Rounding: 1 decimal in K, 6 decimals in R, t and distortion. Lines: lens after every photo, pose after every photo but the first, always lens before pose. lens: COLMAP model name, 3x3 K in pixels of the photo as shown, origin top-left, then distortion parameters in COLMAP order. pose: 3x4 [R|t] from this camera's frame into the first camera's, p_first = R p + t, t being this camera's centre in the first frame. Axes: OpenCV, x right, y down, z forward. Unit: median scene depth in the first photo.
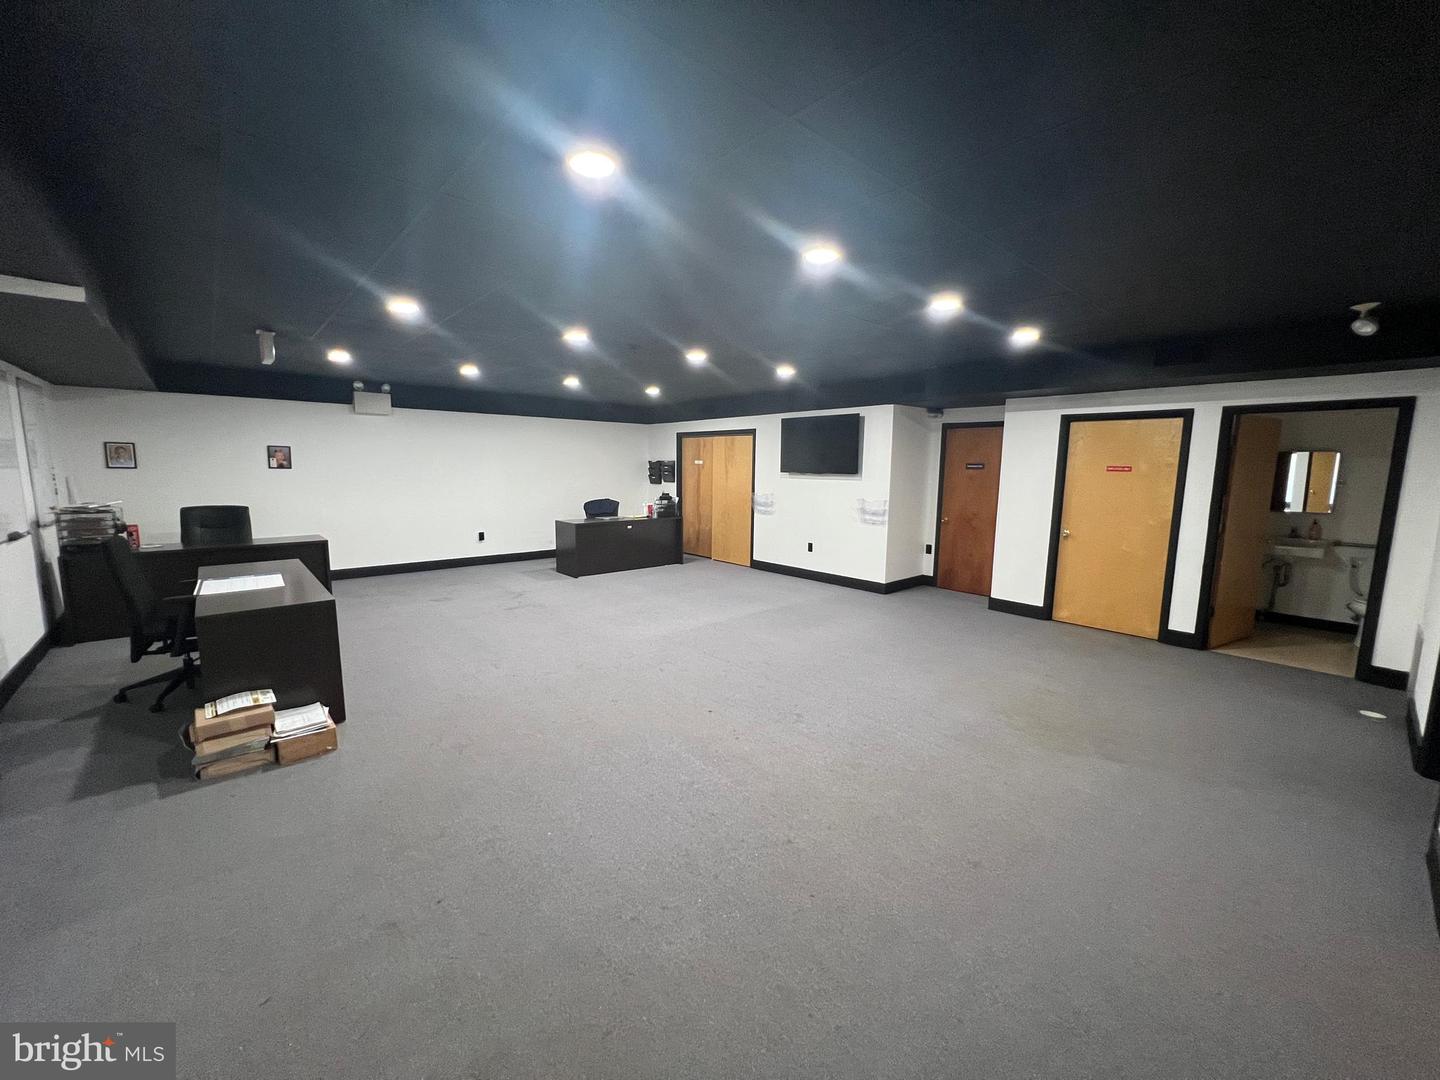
lens RADIAL K [[573.1, 0, 722.4], [0, 573.1, 542.9], [0, 0, 1]] dist [0.001179, 0.000632]
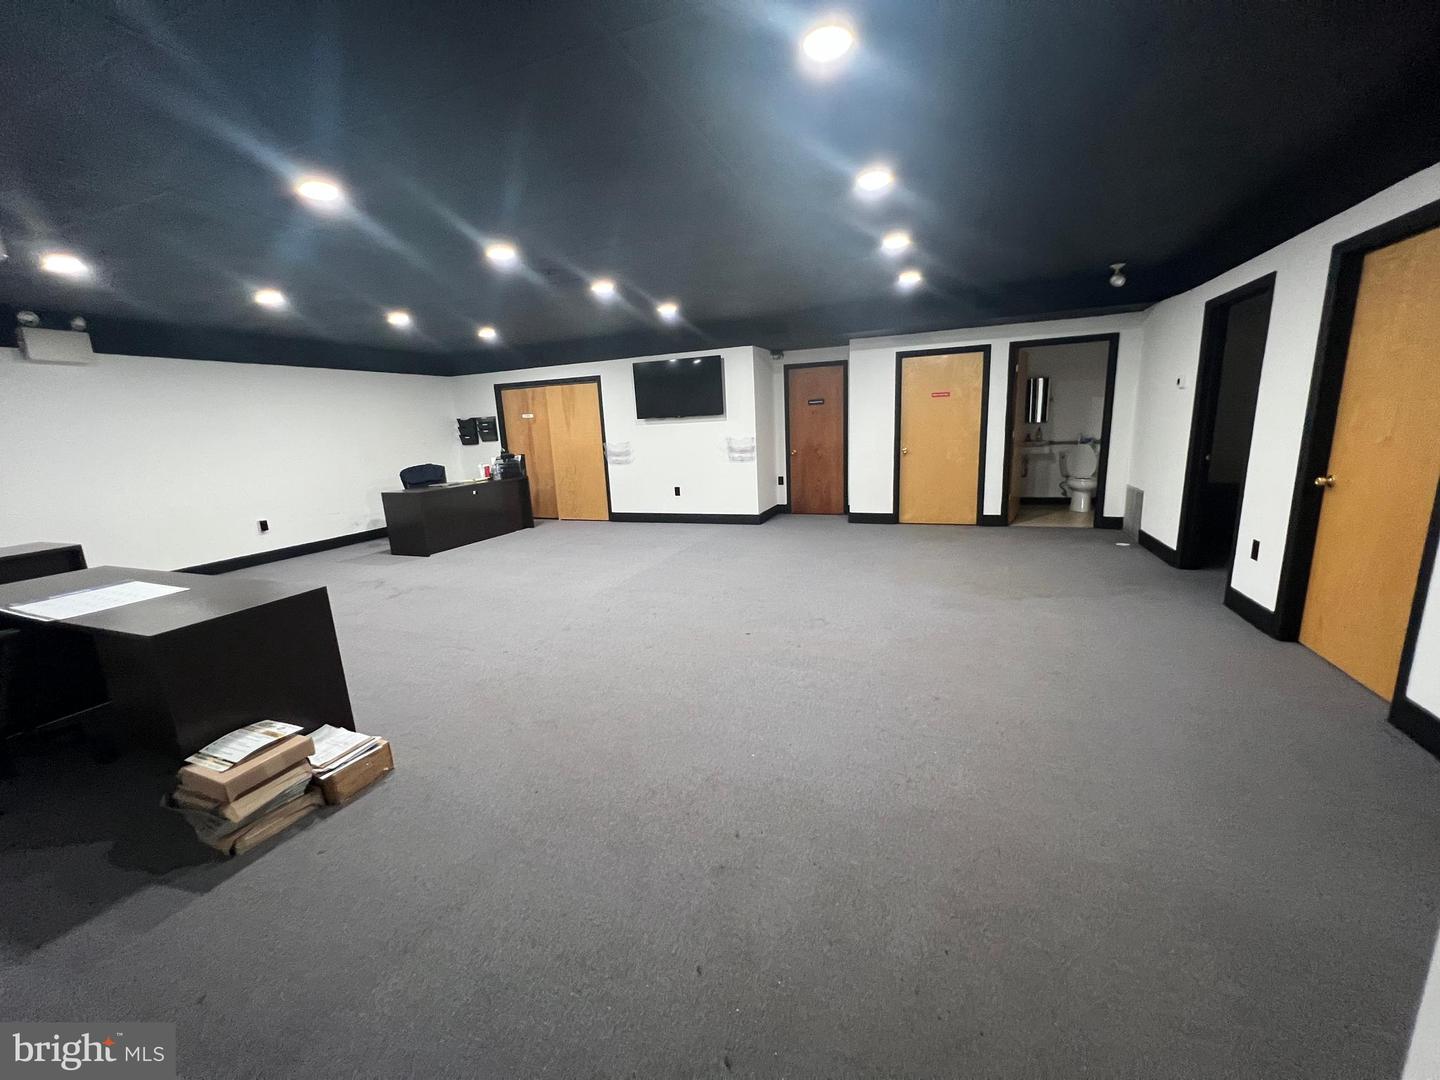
lens RADIAL K [[573.1, 0, 721.5], [0, 573.1, 542.0], [0, 0, 1]] dist [0.001179, 0.000632]
pose [[0.893140, -0.144928, 0.425790, -0.264303], [0.117788, 0.988992, 0.089556, 0.017752], [-0.434082, -0.029834, 0.900379, 0.053242]]
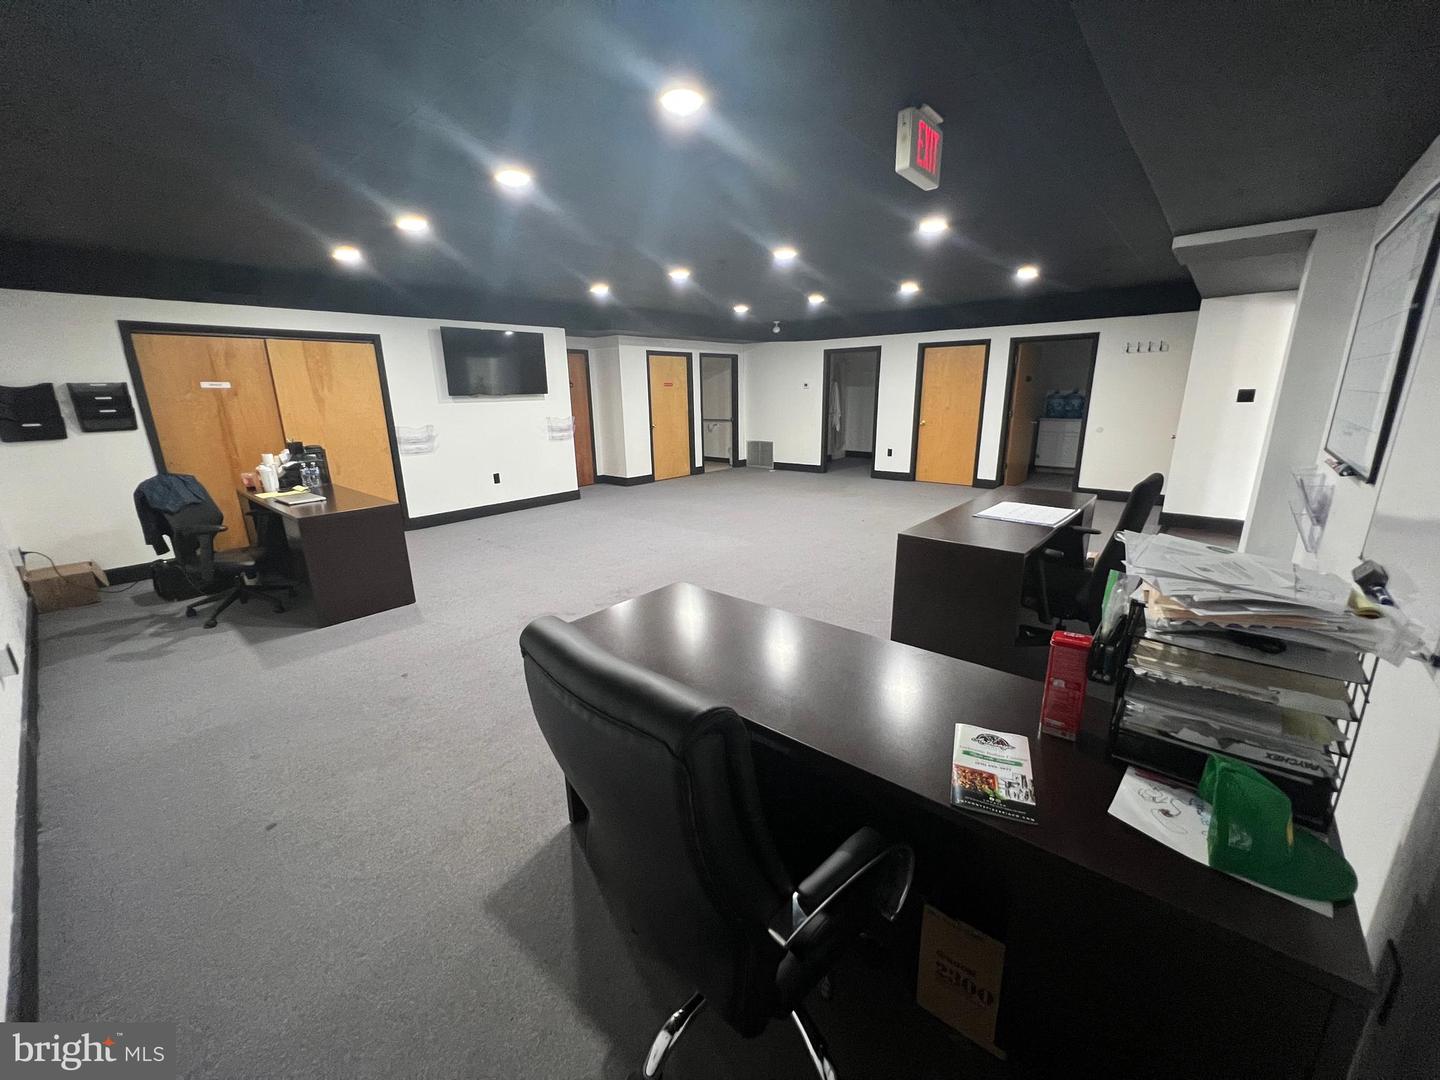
lens RADIAL K [[573.1, 0, 720.0], [0, 573.1, 537.5], [0, 0, 1]] dist [0.001179, 0.000632]
pose [[-0.125621, -0.261395, 0.957023, -0.931747], [0.149402, 0.948678, 0.278727, -0.123233], [-0.980764, 0.177995, -0.080121, 0.876172]]
